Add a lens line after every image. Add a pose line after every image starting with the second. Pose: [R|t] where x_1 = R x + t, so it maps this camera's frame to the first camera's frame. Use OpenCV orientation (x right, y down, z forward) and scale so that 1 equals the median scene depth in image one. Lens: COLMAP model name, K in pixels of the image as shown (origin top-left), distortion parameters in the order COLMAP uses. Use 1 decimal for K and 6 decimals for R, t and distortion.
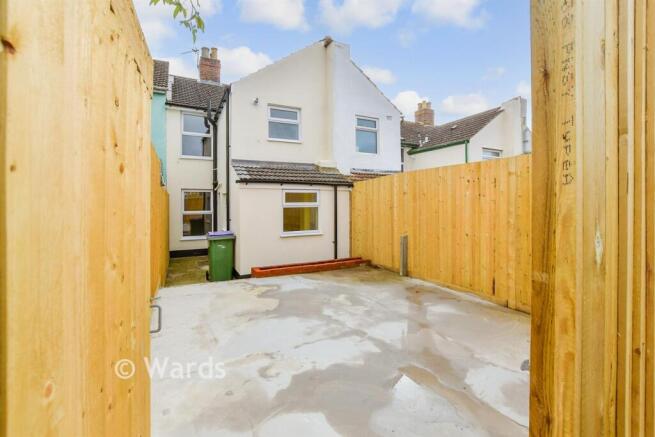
lens RADIAL K [[289.9, 0, 324.4], [0, 289.9, 216.7], [0, 0, 1]] dist [-0.001285, -0.000072]
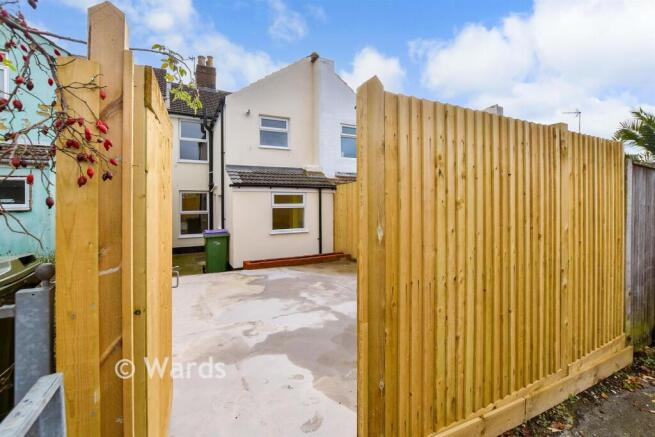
lens RADIAL K [[291.1, 0, 333.3], [0, 291.1, 215.5], [0, 0, 1]] dist [0.000217, 0.000011]
pose [[0.999370, -0.000990, 0.035475, 0.051759], [0.000957, 0.999999, 0.000966, -0.003728], [-0.035476, -0.000932, 0.999370, -0.131729]]
